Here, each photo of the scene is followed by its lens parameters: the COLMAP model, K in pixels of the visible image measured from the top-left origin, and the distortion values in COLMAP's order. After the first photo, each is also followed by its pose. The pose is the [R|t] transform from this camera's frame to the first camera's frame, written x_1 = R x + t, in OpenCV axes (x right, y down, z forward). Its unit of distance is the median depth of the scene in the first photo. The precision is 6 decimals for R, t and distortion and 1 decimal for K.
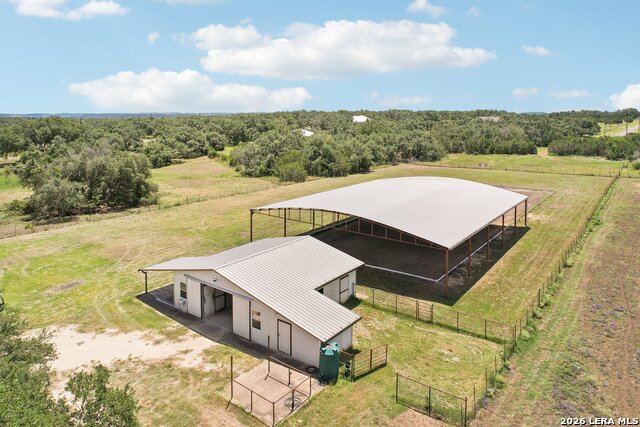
lens RADIAL K [[434.5, 0, 320.0], [0, 434.5, 213.5], [0, 0, 1]] dist [-0.002553, 0.006622]
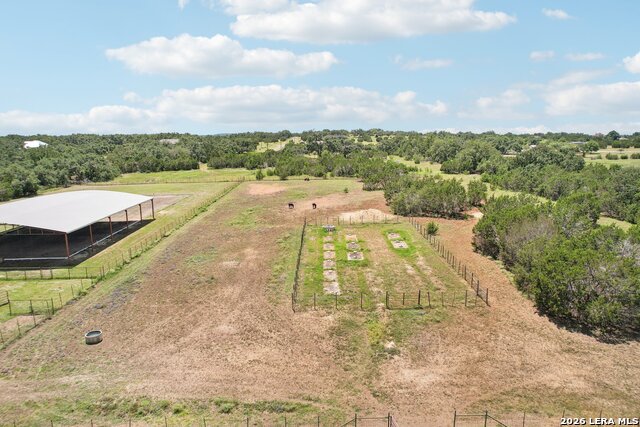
lens RADIAL K [[434.5, 0, 320.0], [0, 434.5, 213.5], [0, 0, 1]] dist [-0.002553, 0.006622]
pose [[0.801760, -0.121480, 0.585169, 0.036443], [0.149386, 0.988779, 0.000589, 0.040792], [-0.578675, 0.086944, 0.810911, -0.199640]]
